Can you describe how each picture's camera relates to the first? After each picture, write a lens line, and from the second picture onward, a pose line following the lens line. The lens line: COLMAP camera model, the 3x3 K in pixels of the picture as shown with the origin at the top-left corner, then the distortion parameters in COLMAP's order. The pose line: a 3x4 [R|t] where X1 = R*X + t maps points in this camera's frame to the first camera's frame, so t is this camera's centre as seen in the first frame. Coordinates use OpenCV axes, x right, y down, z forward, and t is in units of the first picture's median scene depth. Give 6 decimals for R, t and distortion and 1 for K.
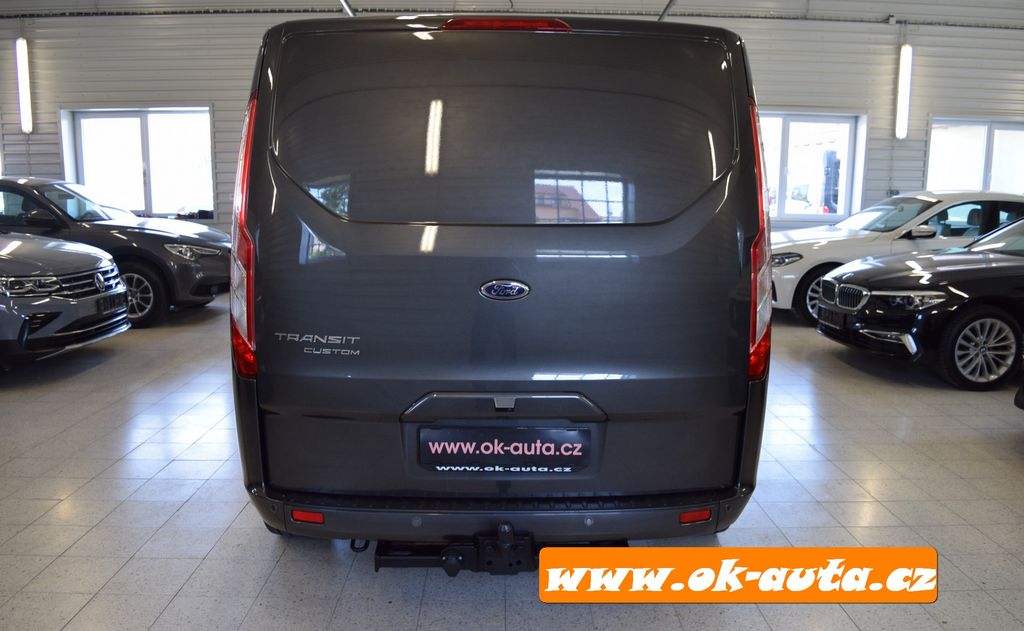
lens RADIAL K [[758.2, 0, 512.0], [0, 758.2, 315.5], [0, 0, 1]] dist [-0.071625, 0.002680]
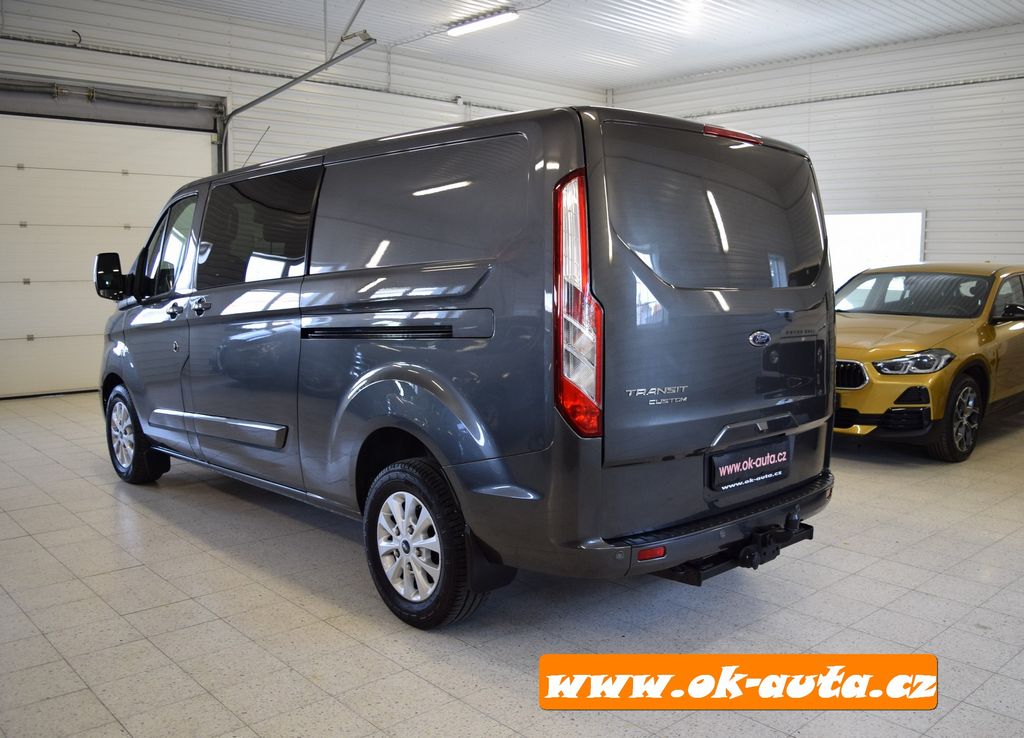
lens RADIAL K [[849.6, 0, 512.0], [0, 849.6, 369.0], [0, 0, 1]] dist [-0.050418, 0.000087]
pose [[0.767201, -0.078523, 0.636582, -1.213285], [0.102811, 0.994700, -0.001209, -0.022731], [-0.633113, 0.066376, 0.771208, 0.149119]]
